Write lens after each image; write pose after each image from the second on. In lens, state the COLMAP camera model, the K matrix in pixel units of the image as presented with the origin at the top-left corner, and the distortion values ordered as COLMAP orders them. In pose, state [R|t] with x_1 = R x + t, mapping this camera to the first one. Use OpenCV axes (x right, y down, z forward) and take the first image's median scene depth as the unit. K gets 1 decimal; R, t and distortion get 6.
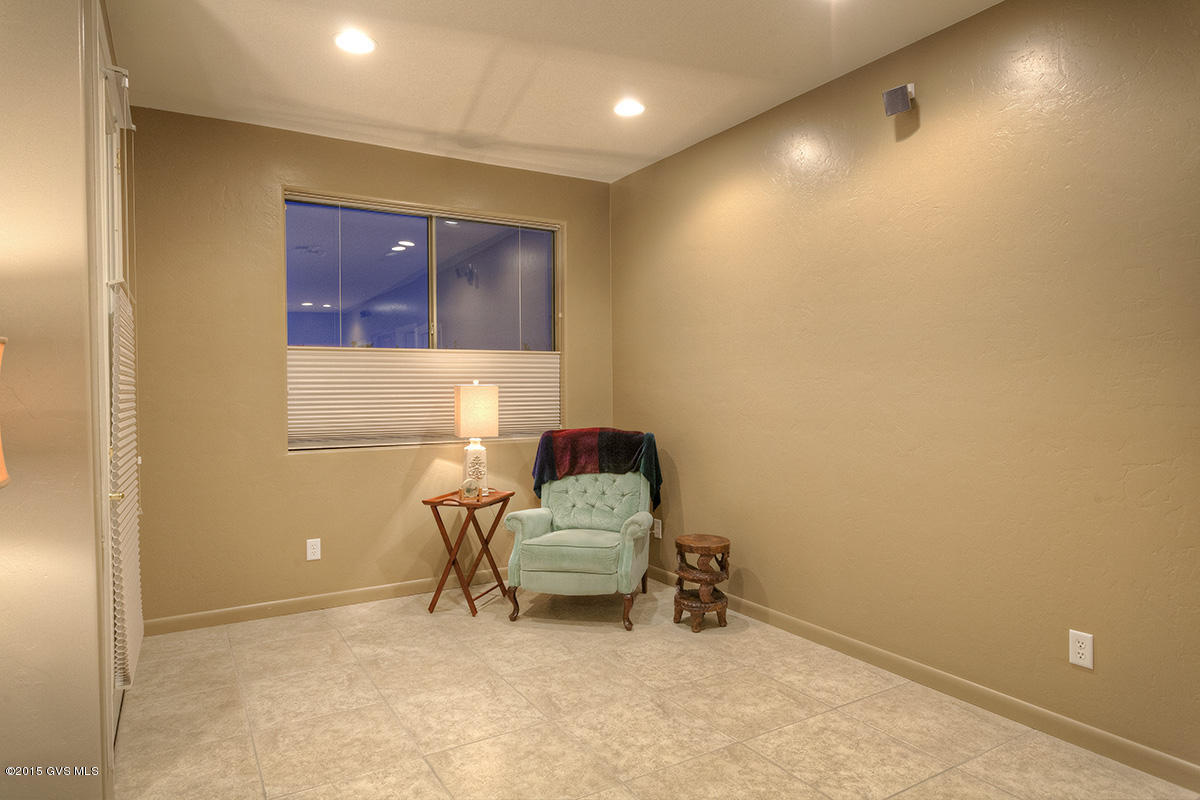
lens RADIAL K [[735.7, 0, 597.7], [0, 735.7, 400.3], [0, 0, 1]] dist [0.008393, 0.000677]
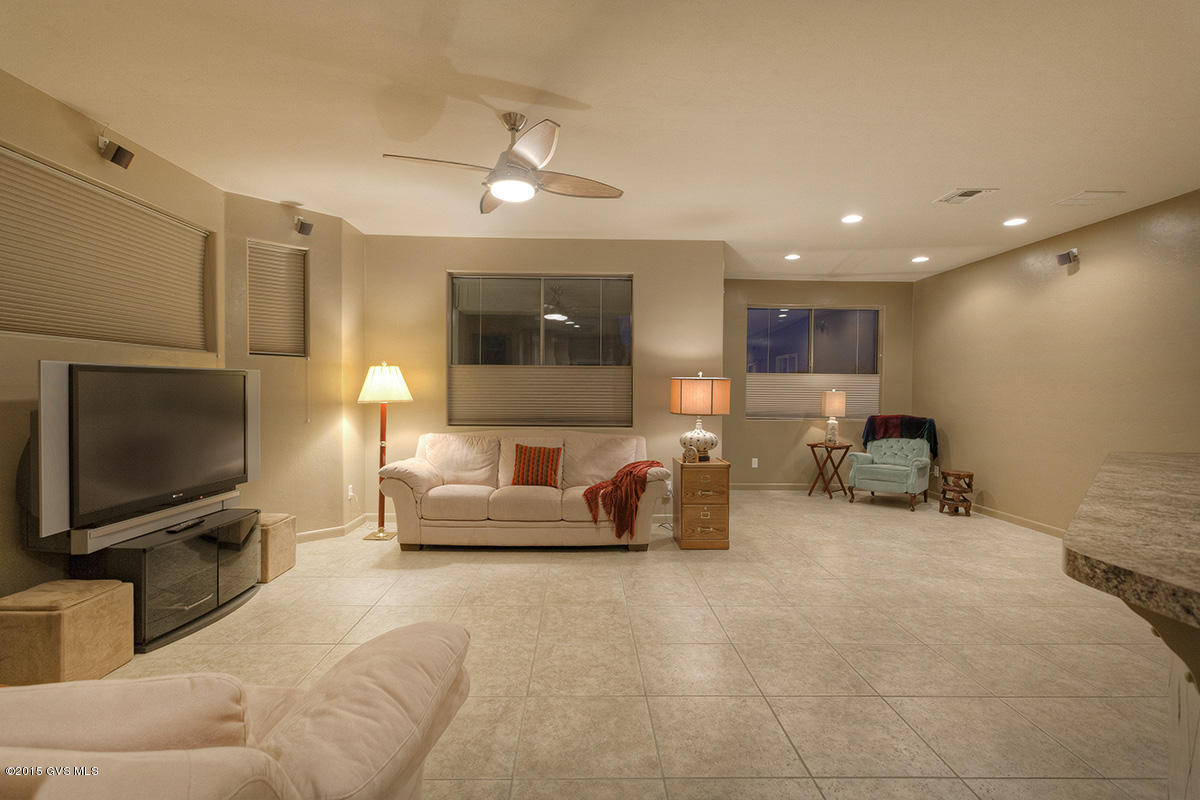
lens RADIAL K [[559.0, 0, 596.6], [0, 559.0, 402.6], [0, 0, 1]] dist [0.000018, 0.001929]
pose [[0.867445, 0.026920, -0.496804, 0.038223], [-0.026364, 0.999619, 0.008133, 0.015131], [0.496834, 0.006043, 0.867825, -0.702041]]
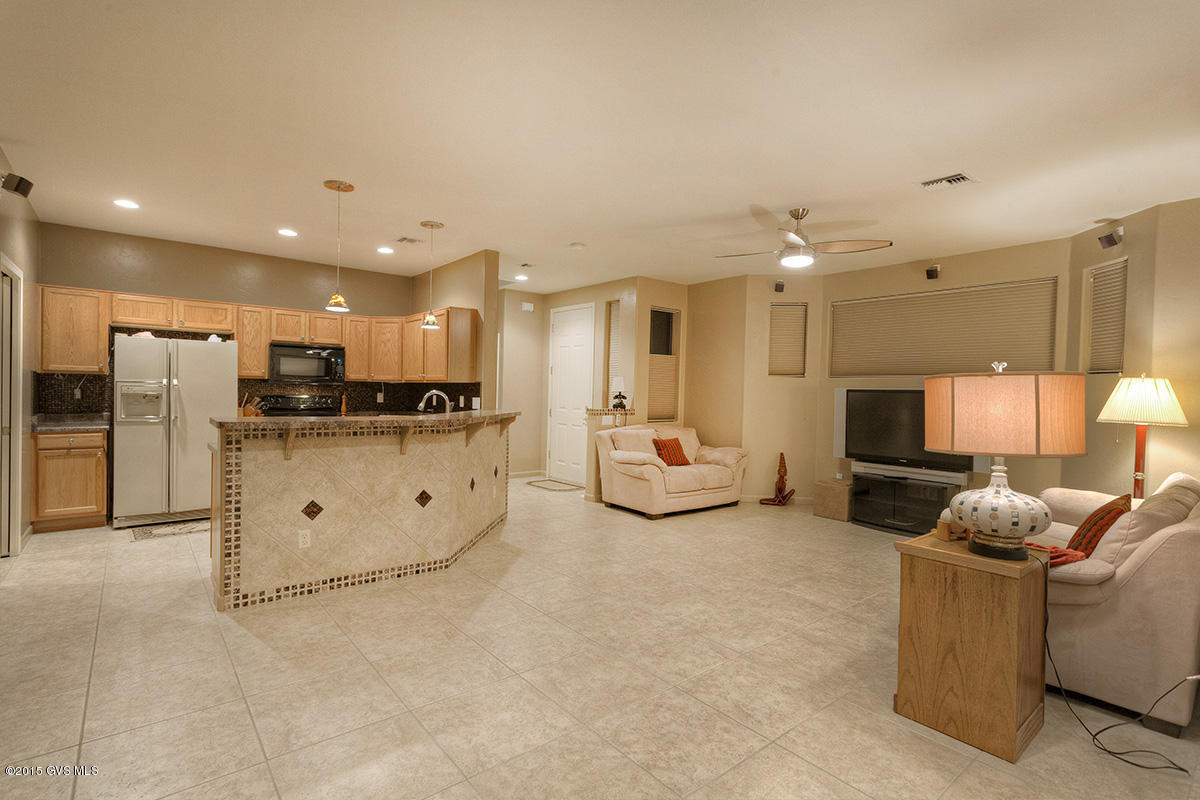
lens RADIAL K [[559.0, 0, 605.4], [0, 559.0, 404.8], [0, 0, 1]] dist [0.000018, 0.001929]
pose [[-0.986179, -0.010710, -0.165338, 0.126580], [-0.018496, 0.998788, 0.045622, -0.032597], [0.164649, 0.048049, -0.985181, 1.346705]]
